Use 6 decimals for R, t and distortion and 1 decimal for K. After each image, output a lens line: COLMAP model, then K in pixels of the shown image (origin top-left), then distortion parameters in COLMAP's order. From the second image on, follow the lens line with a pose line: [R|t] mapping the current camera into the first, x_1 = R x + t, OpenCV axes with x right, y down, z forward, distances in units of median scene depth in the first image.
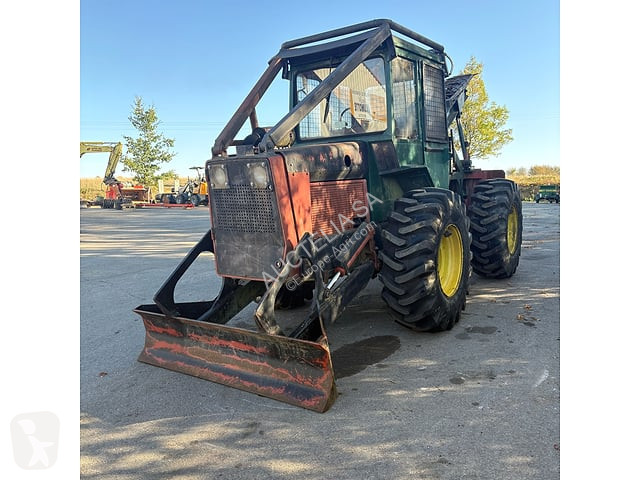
lens RADIAL K [[483.0, 0, 320.0], [0, 483.0, 240.0], [0, 0, 1]] dist [0.026232, -0.004053]
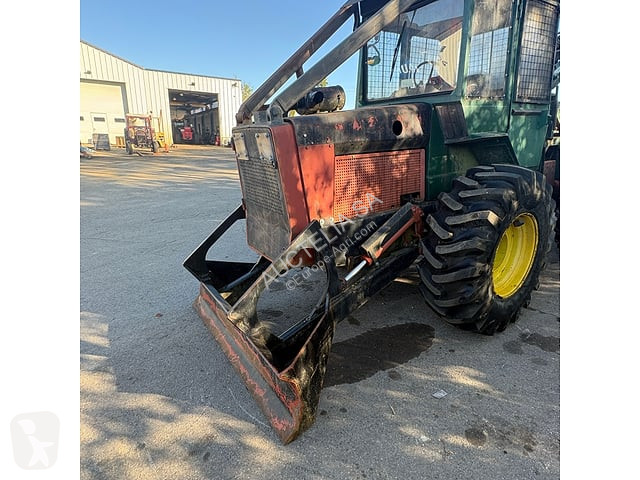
lens RADIAL K [[326.1, 0, 320.0], [0, 326.1, 240.0], [0, 0, 1]] dist [-0.004818, -0.000312]
pose [[0.933324, 0.129564, -0.334843, 0.152397], [-0.059310, 0.975443, 0.212118, -0.089347], [0.354103, -0.178116, 0.918088, 0.409778]]
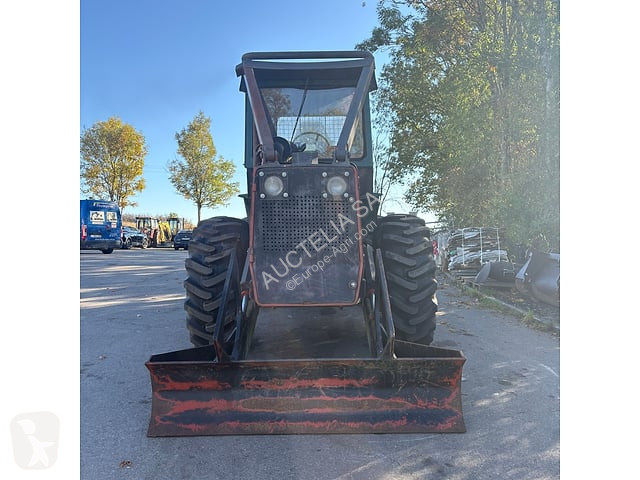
lens RADIAL K [[483.0, 0, 320.0], [0, 483.0, 240.0], [0, 0, 1]] dist [0.026232, -0.004053]
pose [[0.829569, 0.010523, 0.558305, -0.561591], [0.047099, 0.994941, -0.088737, 0.038383], [-0.556415, 0.099909, 0.824876, 0.246607]]
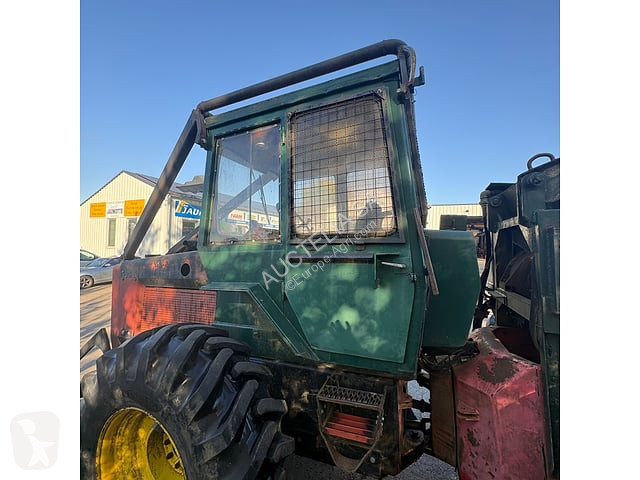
lens RADIAL K [[255.9, 0, 323.7], [0, 255.9, 239.3], [0, 0, 1]] dist [-0.003900, -0.000137]
pose [[0.212635, 0.003660, -0.977125, 0.625831], [-0.119203, 0.992621, -0.022222, -0.254656], [0.969833, 0.121201, 0.211502, 1.193548]]
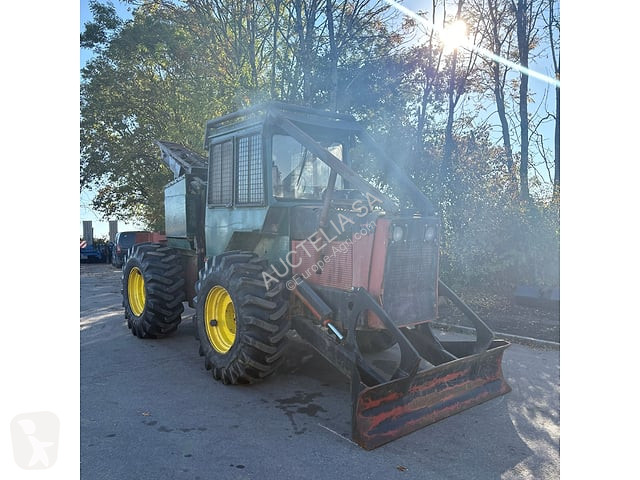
lens RADIAL K [[483.0, 0, 320.0], [0, 483.0, 240.0], [0, 0, 1]] dist [0.026232, -0.004053]
pose [[0.287939, 0.007064, 0.957623, -1.194029], [0.113791, 0.992636, -0.041537, -0.085727], [-0.950864, 0.120929, 0.285015, 0.791532]]
